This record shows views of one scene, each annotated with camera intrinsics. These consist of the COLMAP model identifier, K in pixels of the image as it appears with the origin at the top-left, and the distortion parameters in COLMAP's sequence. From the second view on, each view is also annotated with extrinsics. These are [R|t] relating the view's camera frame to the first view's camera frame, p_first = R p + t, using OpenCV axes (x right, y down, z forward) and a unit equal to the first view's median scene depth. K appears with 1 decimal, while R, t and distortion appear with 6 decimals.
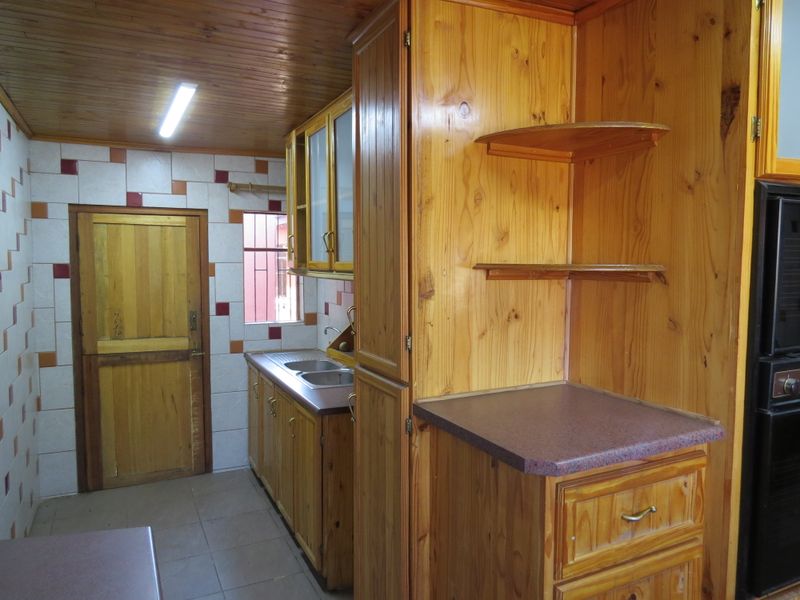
lens RADIAL K [[570.2, 0, 400.0], [0, 570.2, 300.0], [0, 0, 1]] dist [-0.016905, -0.001534]
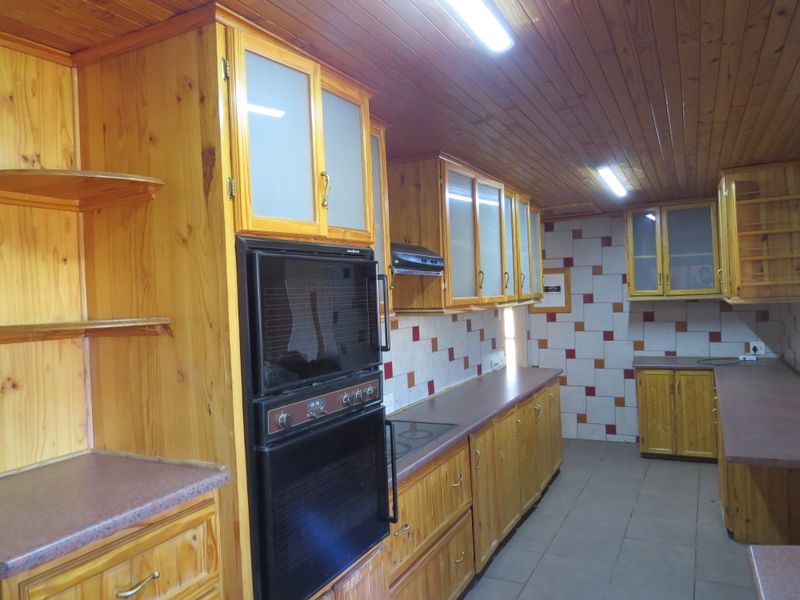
lens RADIAL K [[570.2, 0, 400.0], [0, 570.2, 300.0], [0, 0, 1]] dist [-0.016905, -0.001534]
pose [[0.806936, -0.044040, 0.588995, 0.218870], [0.090822, 0.994608, -0.050060, -0.005400], [-0.583615, 0.093889, 0.806585, -0.046377]]
